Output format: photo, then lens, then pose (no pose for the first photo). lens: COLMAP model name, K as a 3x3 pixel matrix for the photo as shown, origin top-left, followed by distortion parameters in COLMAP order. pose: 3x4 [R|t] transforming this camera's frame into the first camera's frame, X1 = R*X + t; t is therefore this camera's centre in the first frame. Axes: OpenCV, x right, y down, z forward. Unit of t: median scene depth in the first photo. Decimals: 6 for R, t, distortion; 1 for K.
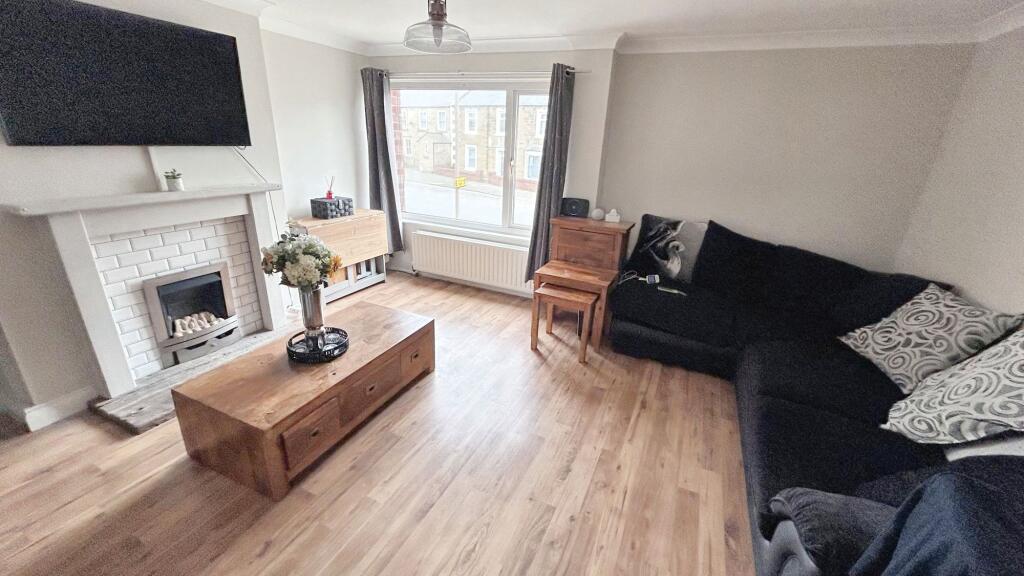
lens RADIAL K [[409.1, 0, 514.6], [0, 409.1, 290.0], [0, 0, 1]] dist [-0.002970, -0.000259]
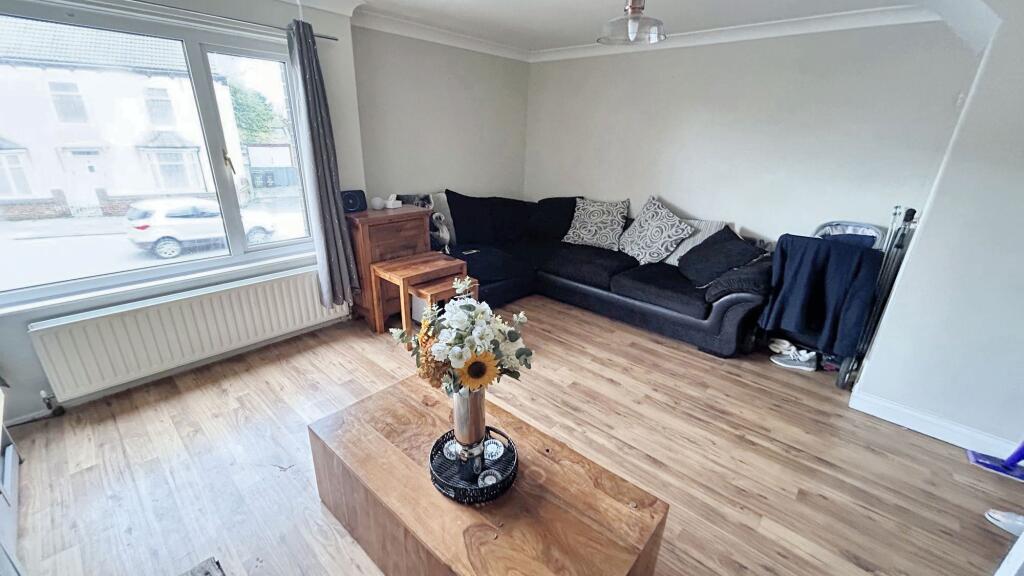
lens RADIAL K [[409.1, 0, 515.4], [0, 409.1, 286.8], [0, 0, 1]] dist [-0.002970, -0.000259]
pose [[0.300906, -0.372890, 0.877729, -0.629176], [0.320925, 0.906299, 0.275007, -0.184351], [-0.898032, 0.198935, 0.392381, 0.434426]]
